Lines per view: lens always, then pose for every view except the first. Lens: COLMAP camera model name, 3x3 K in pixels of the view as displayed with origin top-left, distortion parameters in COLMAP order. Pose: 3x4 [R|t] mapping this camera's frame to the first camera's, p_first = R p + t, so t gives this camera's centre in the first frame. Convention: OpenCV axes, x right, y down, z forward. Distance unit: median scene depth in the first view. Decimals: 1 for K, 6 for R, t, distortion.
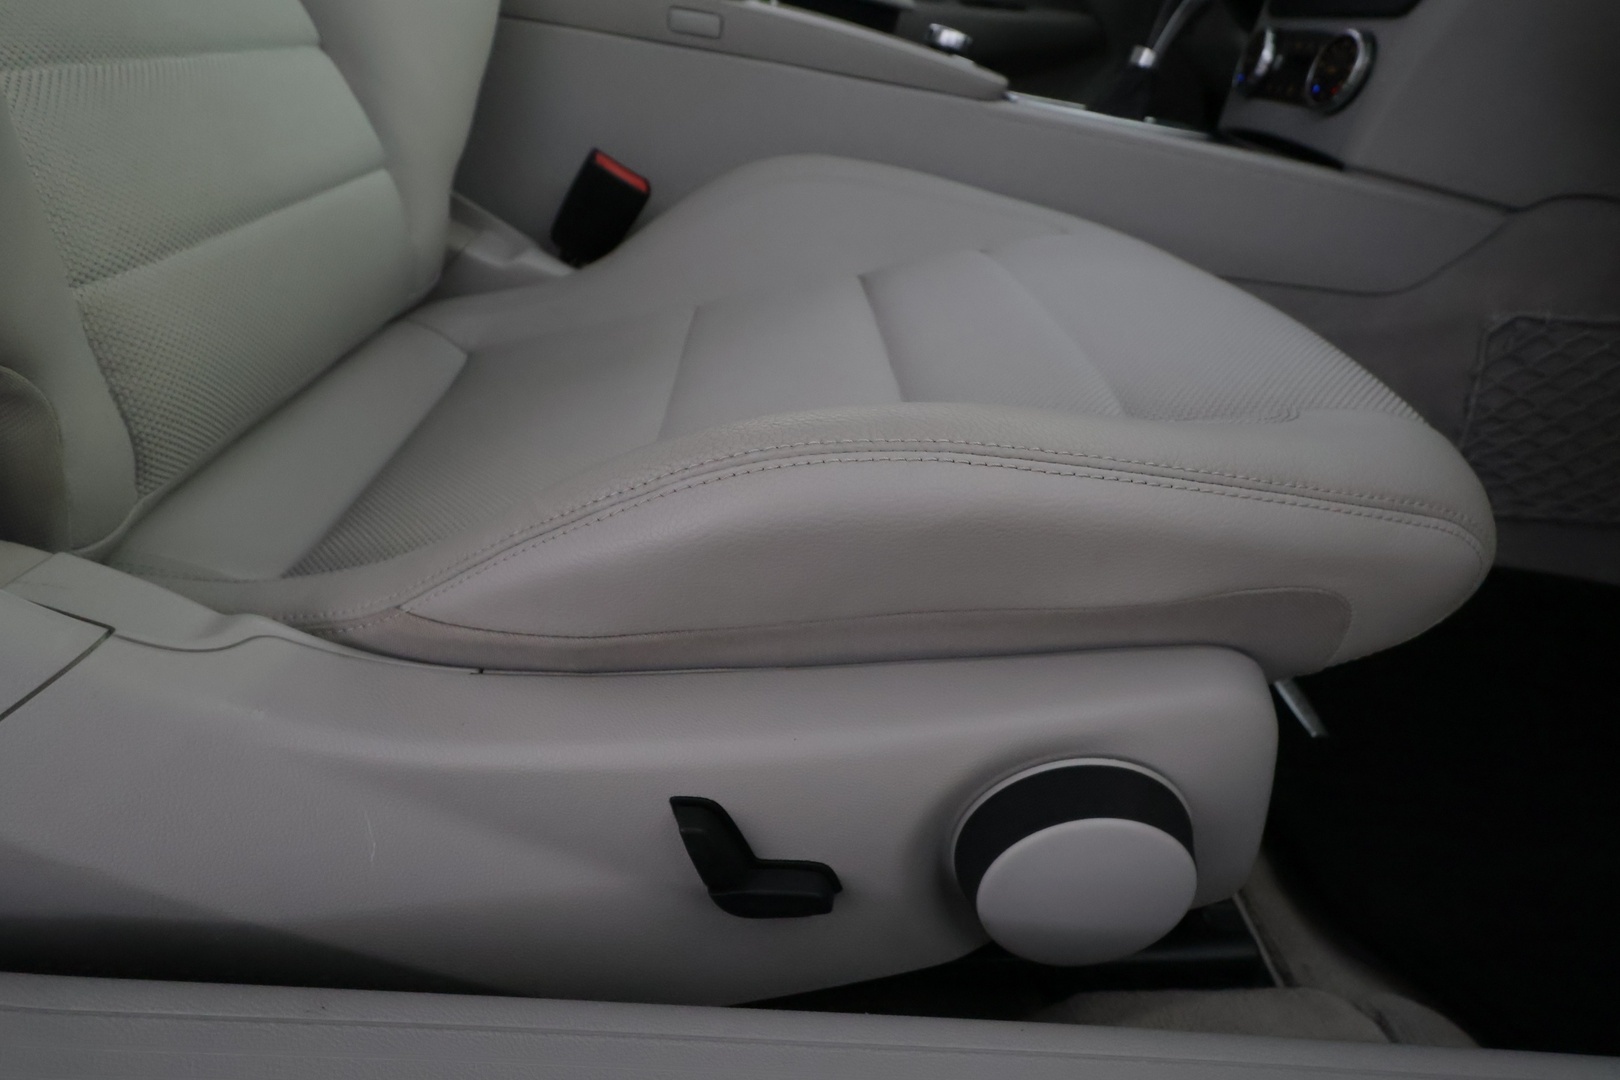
lens RADIAL K [[859.8, 0, 803.9], [0, 859.8, 534.9], [0, 0, 1]] dist [0.000468, -0.000030]
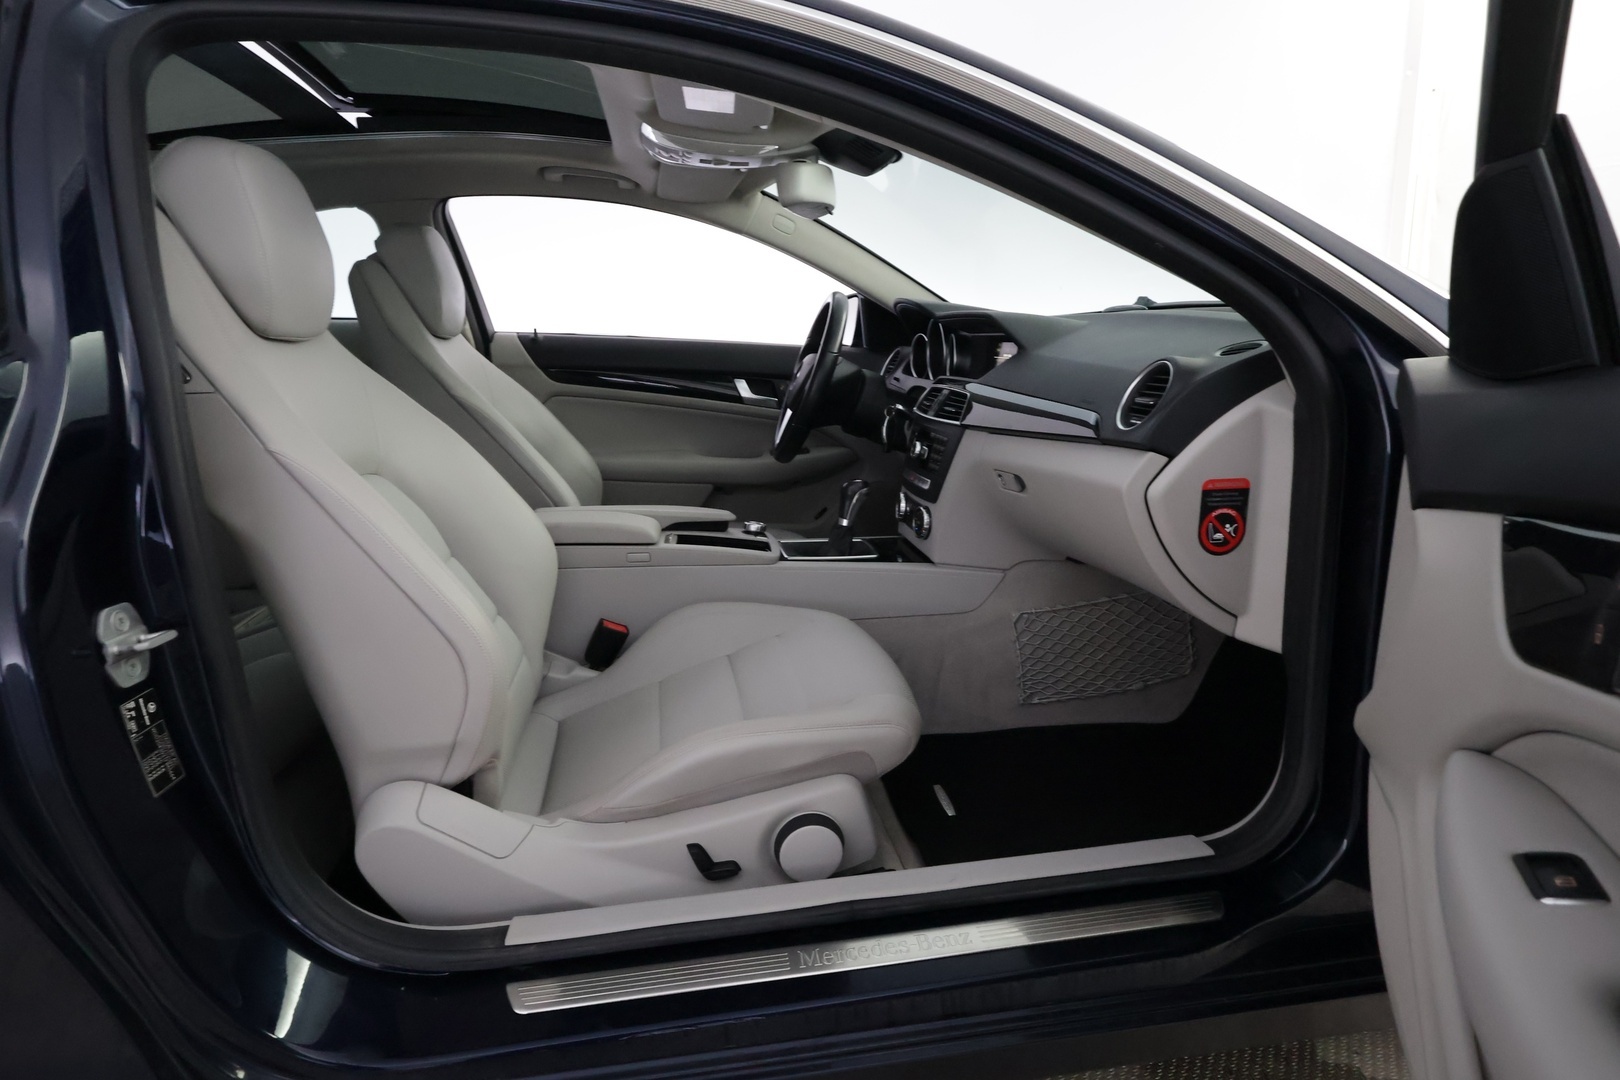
lens RADIAL K [[859.8, 0, 803.9], [0, 859.8, 534.9], [0, 0, 1]] dist [0.000468, -0.000030]
pose [[0.979459, -0.172827, 0.103880, 0.080616], [0.196009, 0.936962, -0.289281, 0.101026], [-0.047336, 0.303700, 0.951591, -1.267883]]
